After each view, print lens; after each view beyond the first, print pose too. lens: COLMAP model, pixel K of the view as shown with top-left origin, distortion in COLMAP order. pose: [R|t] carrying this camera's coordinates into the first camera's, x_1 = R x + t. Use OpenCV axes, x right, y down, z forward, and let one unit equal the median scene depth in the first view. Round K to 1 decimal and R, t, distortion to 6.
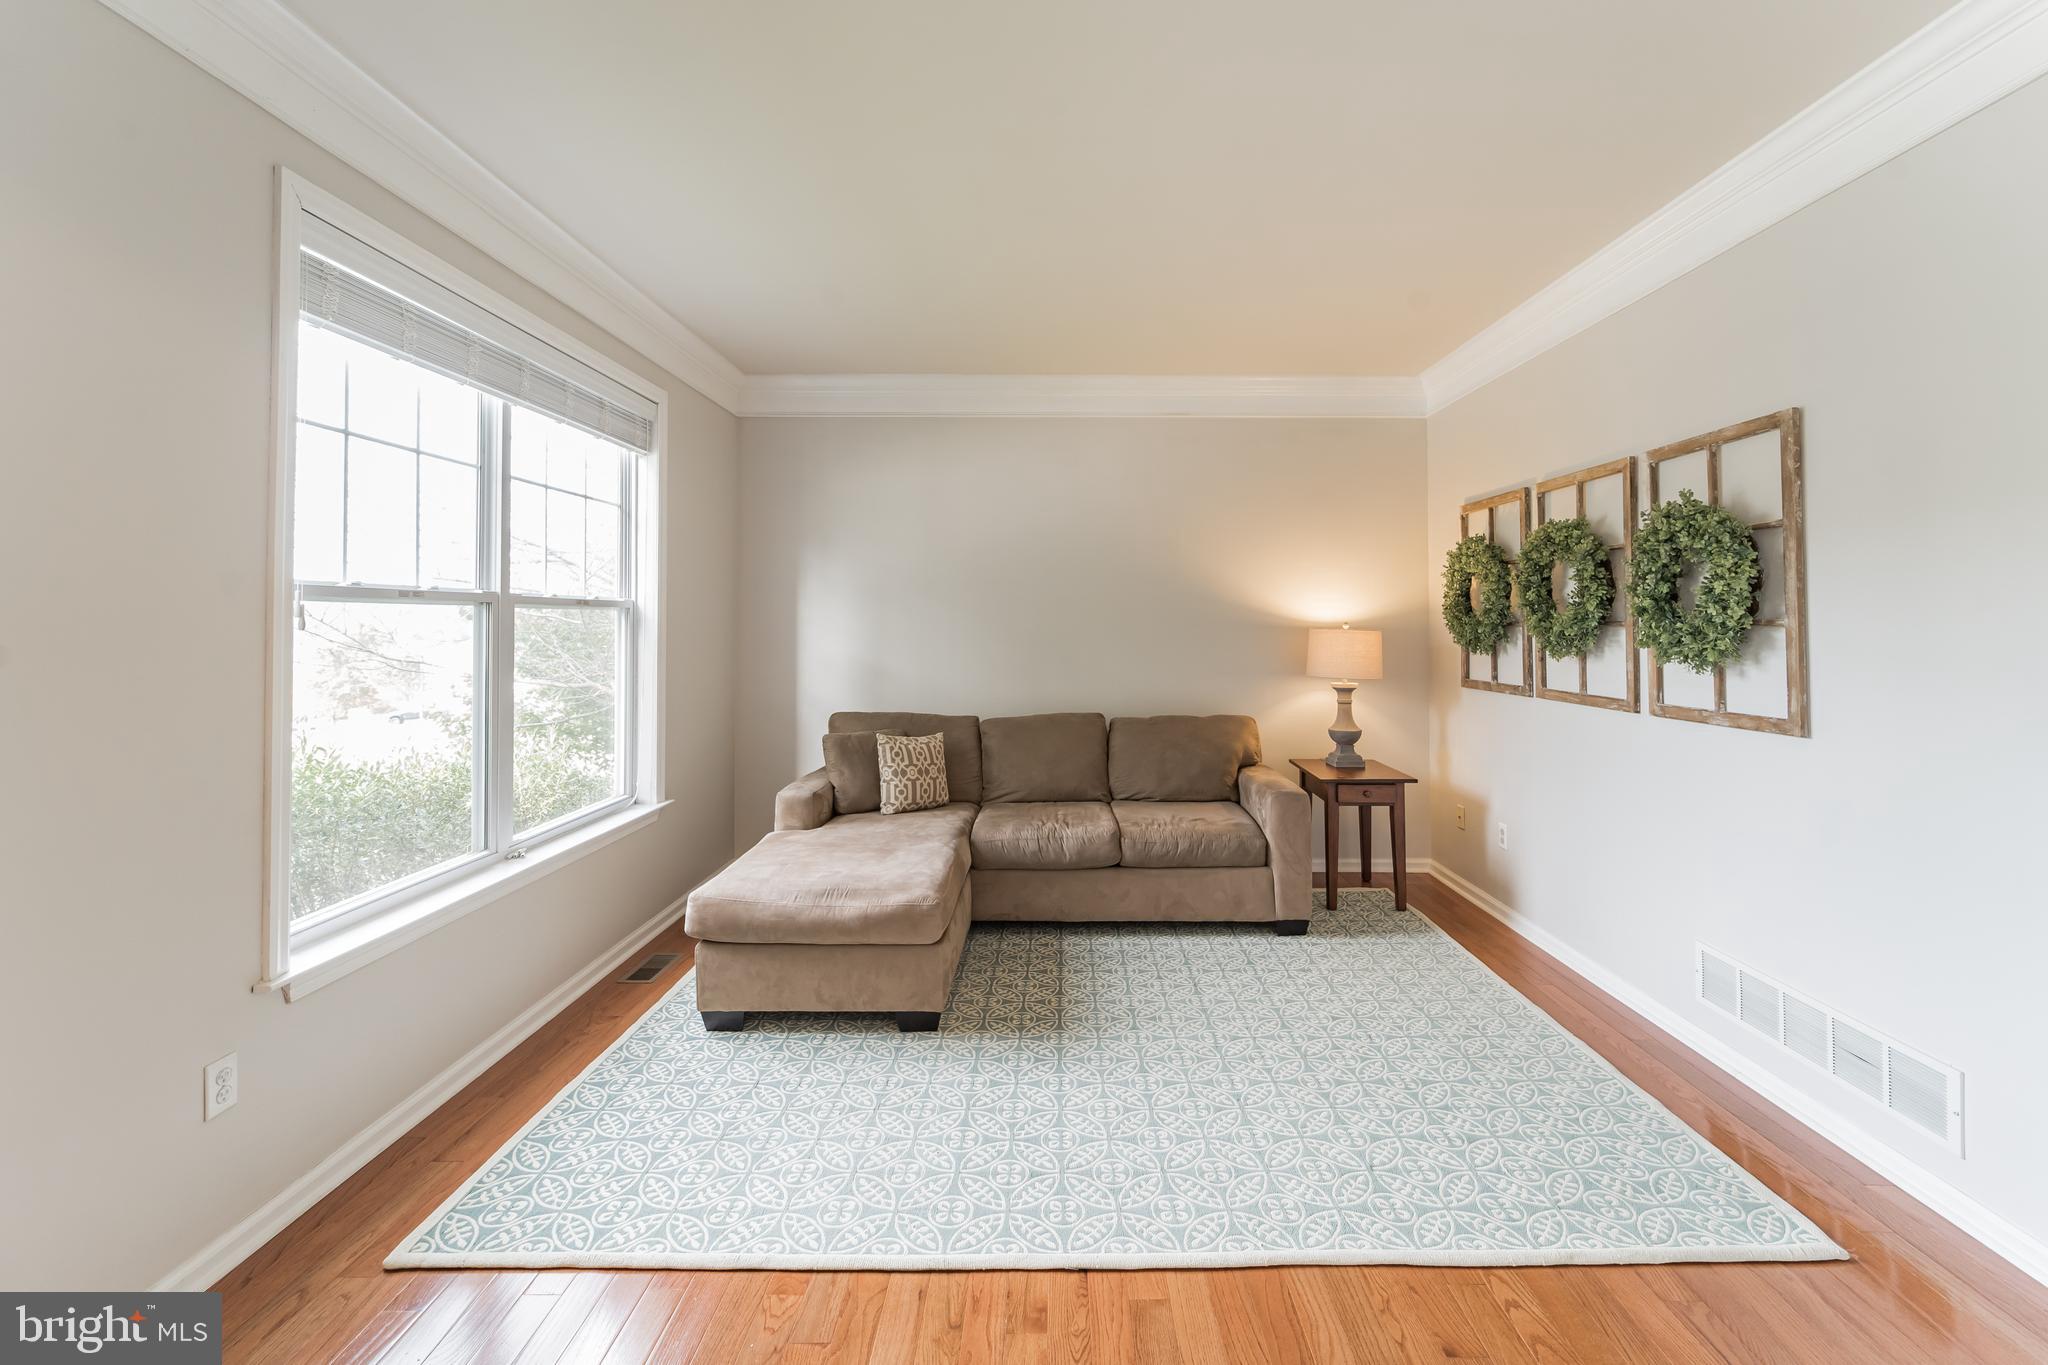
lens RADIAL K [[832.5, 0, 1070.0], [0, 832.5, 613.3], [0, 0, 1]] dist [0.001169, 0.000080]
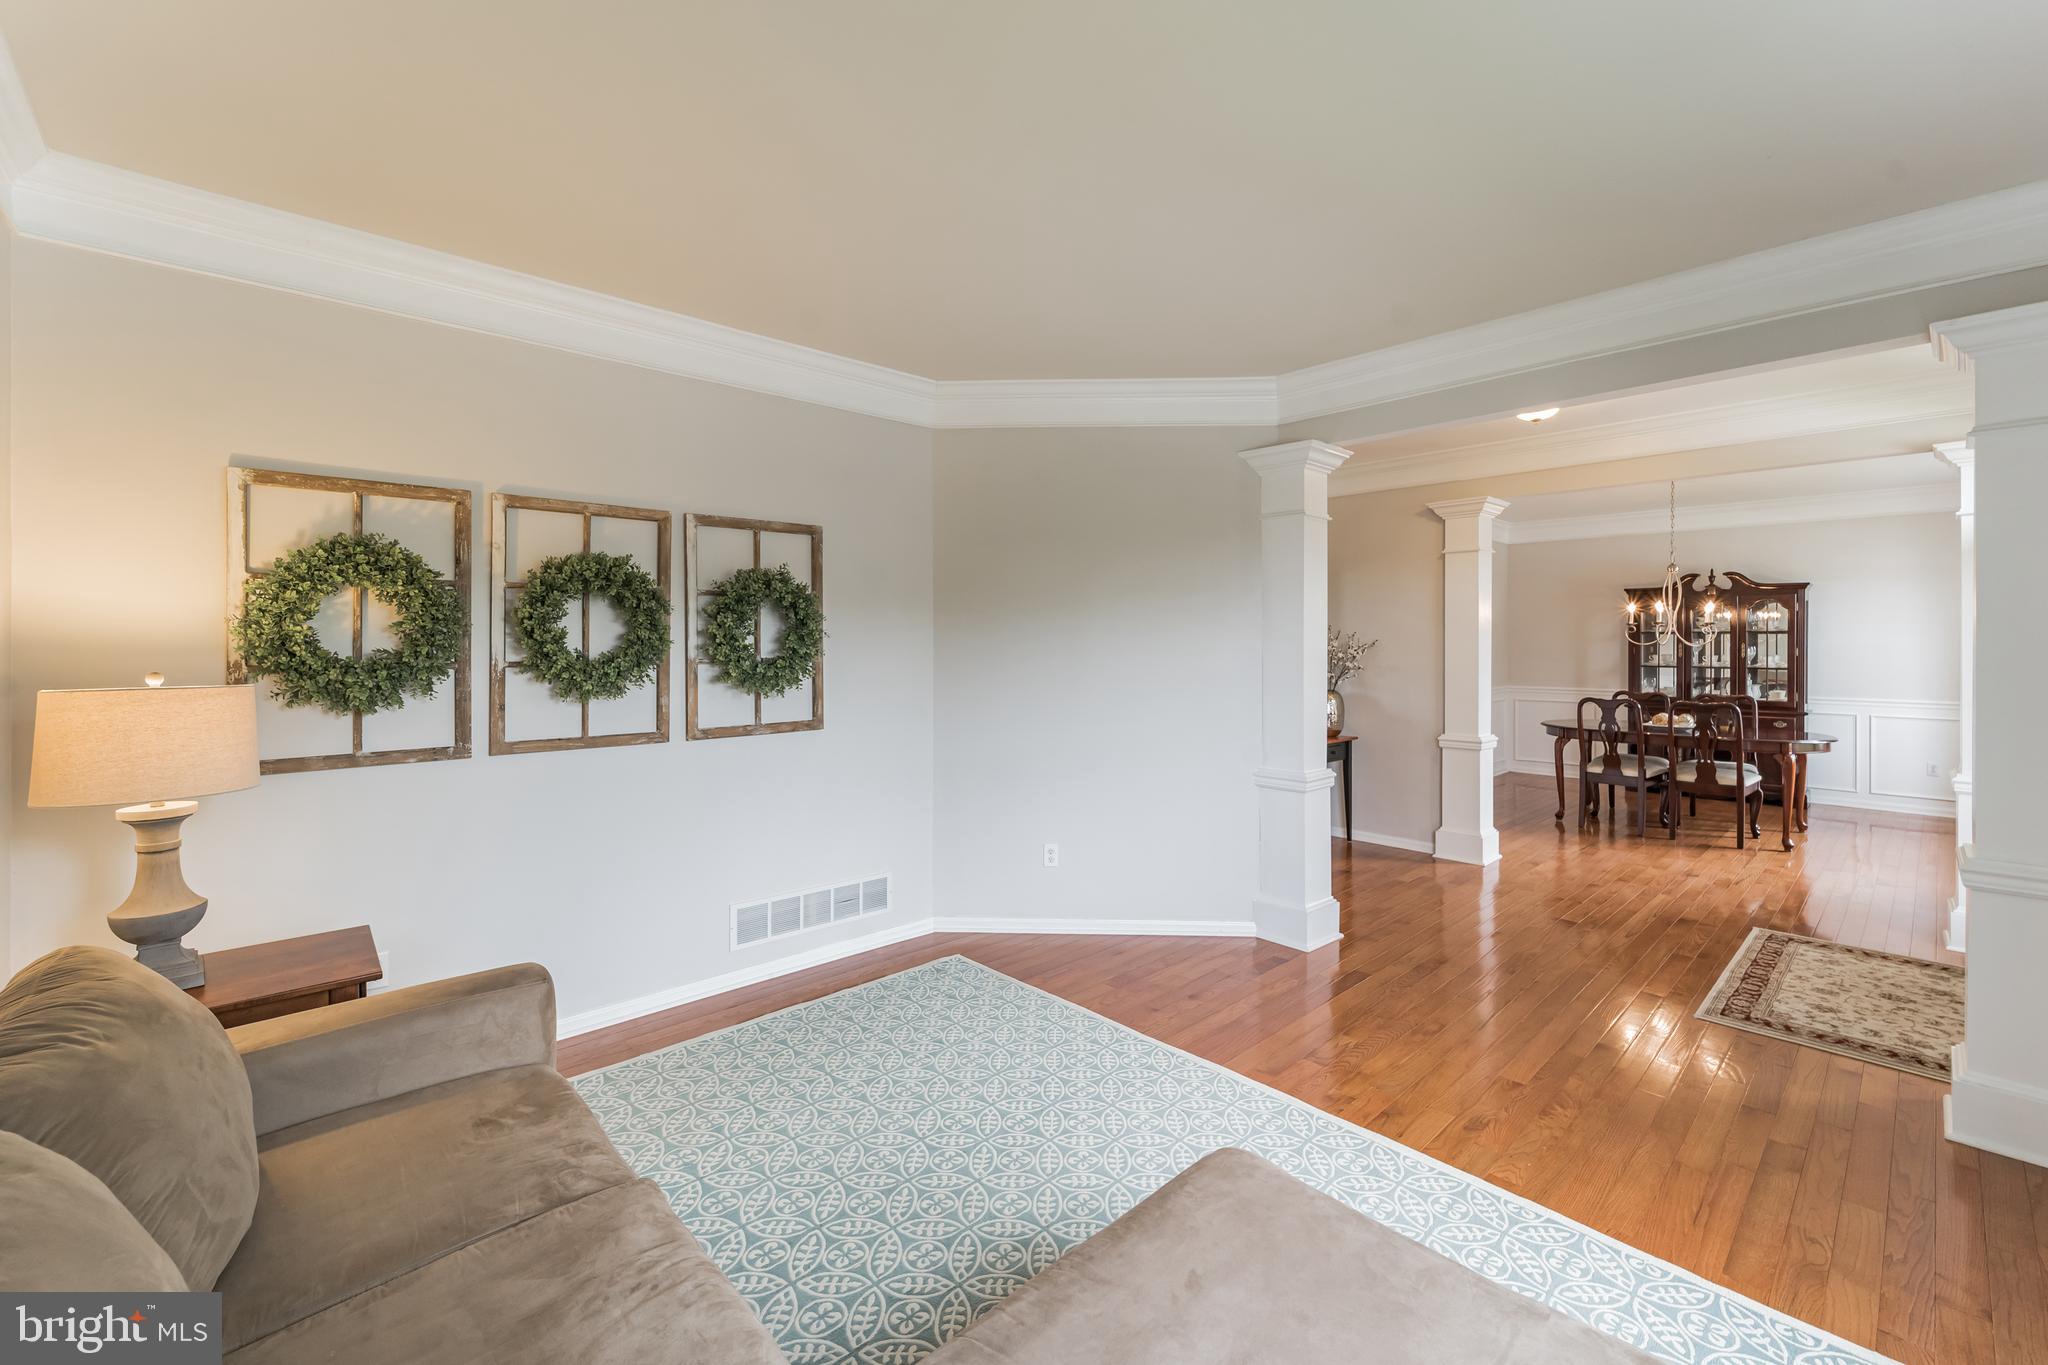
lens RADIAL K [[843.6, 0, 1022.0], [0, 843.6, 659.1], [0, 0, 1]] dist [0.002454, 0.000324]
pose [[-0.669566, -0.019359, 0.742501, -0.518370], [-0.013168, 0.999813, 0.014193, -0.014893], [-0.742636, -0.000274, -0.669695, 1.553631]]
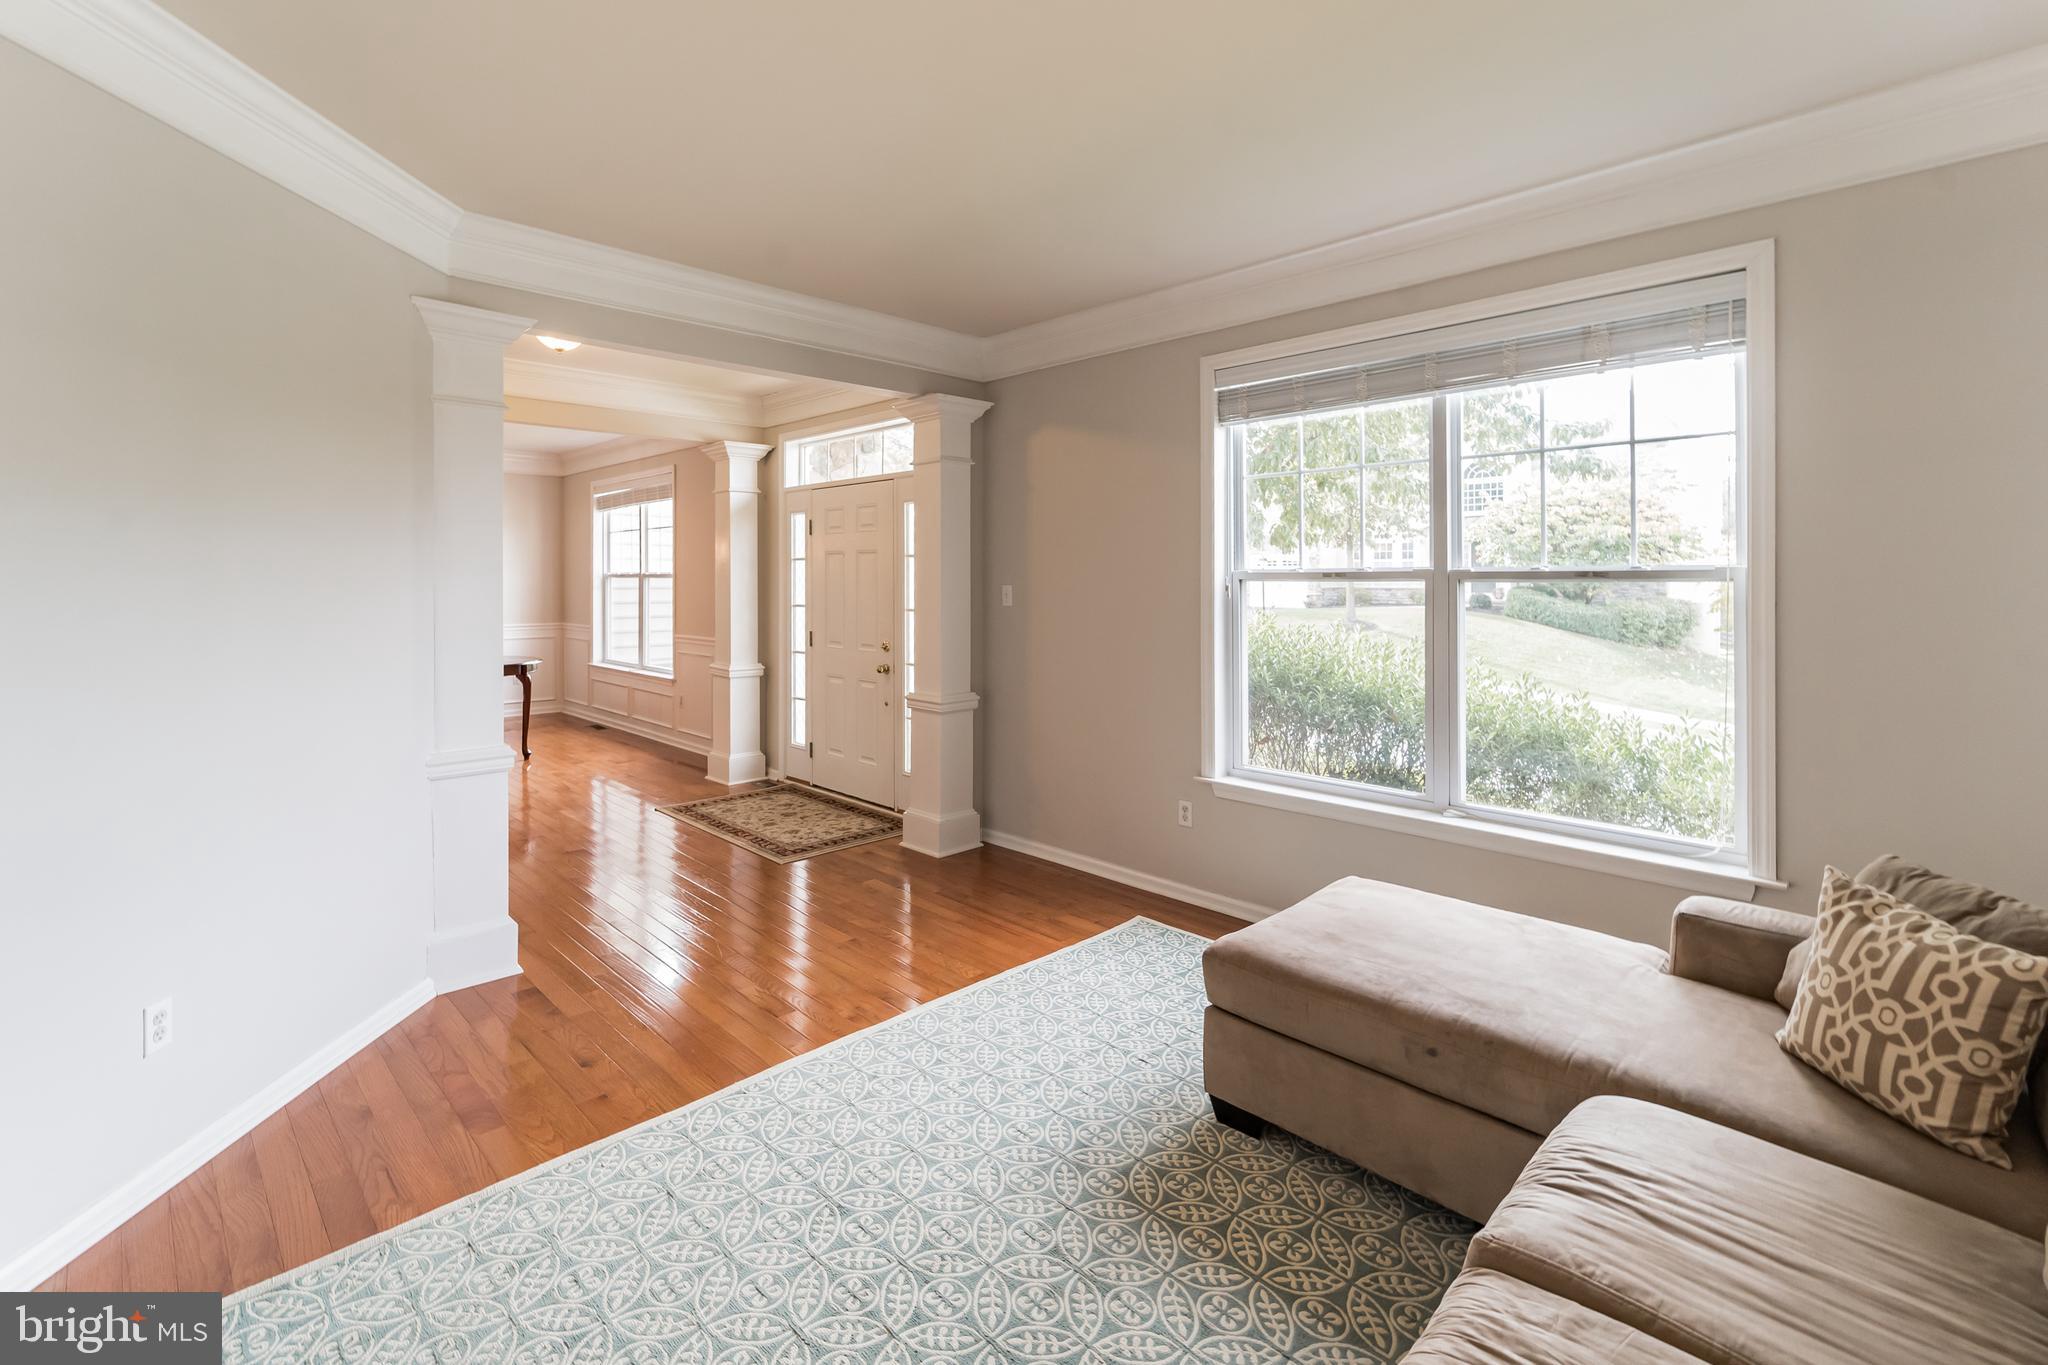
lens RADIAL K [[929.2, 0, 988.6], [0, 929.2, 539.5], [0, 0, 1]] dist [0.002084, 0.000385]
pose [[-0.732855, -0.030365, -0.679707, 0.640680], [0.004374, 0.998773, -0.049334, -0.008678], [0.680371, -0.039128, -0.731823, 1.571168]]
